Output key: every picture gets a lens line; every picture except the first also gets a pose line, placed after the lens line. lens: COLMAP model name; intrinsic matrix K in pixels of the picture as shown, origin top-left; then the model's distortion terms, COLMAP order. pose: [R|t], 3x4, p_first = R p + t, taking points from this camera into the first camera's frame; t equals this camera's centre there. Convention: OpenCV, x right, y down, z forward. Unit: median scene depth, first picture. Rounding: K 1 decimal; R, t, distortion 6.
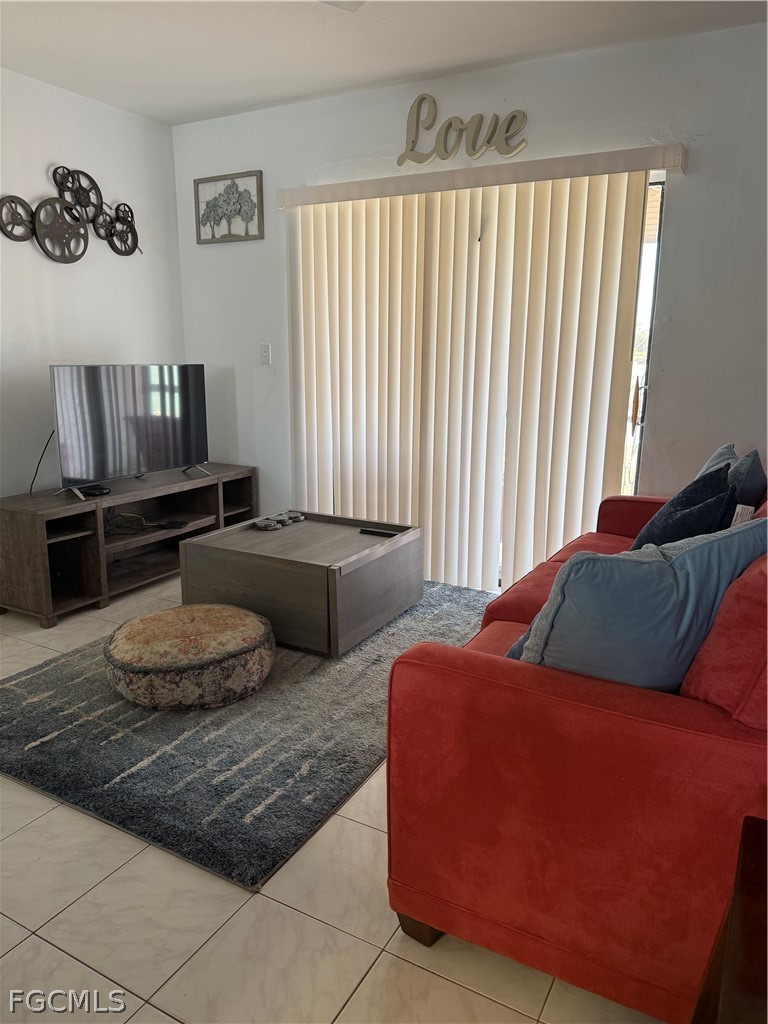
lens RADIAL K [[723.3, 0, 394.4], [0, 723.3, 512.4], [0, 0, 1]] dist [0.062568, -0.089609]
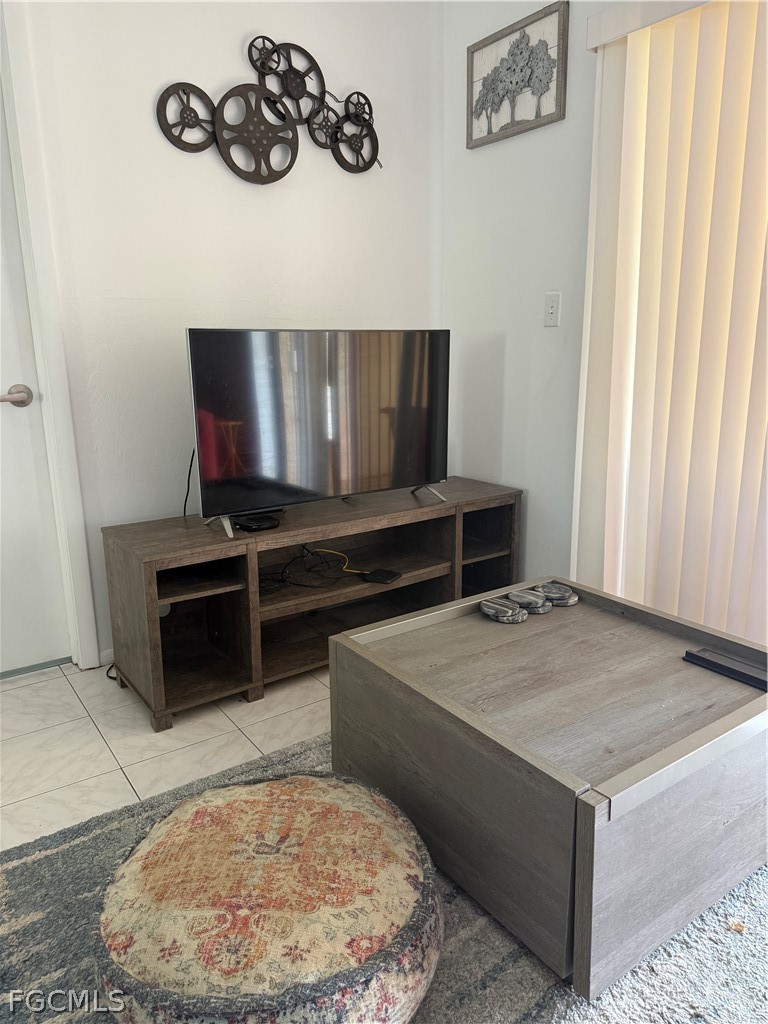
lens RADIAL K [[723.3, 0, 381.6], [0, 723.3, 522.9], [0, 0, 1]] dist [0.062568, -0.089609]
pose [[0.890526, 0.086879, -0.446559, -0.015484], [-0.074222, 0.996190, 0.045798, -0.064563], [0.448836, -0.007640, 0.893581, 0.443730]]
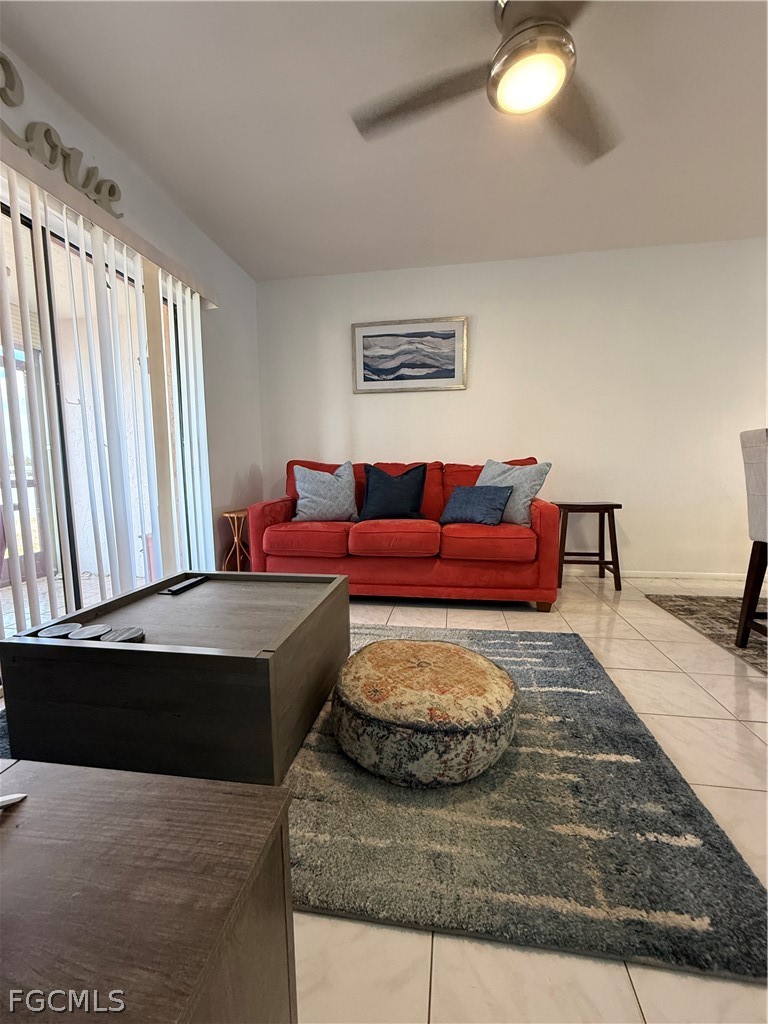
lens RADIAL K [[409.4, 0, 386.7], [0, 409.4, 511.5], [0, 0, 1]] dist [-0.002085, 0.001121]
pose [[-0.331194, -0.100099, 0.938238, -0.522414], [0.214444, 0.960351, 0.178156, -0.090679], [-0.918871, 0.260204, -0.296597, 0.833221]]
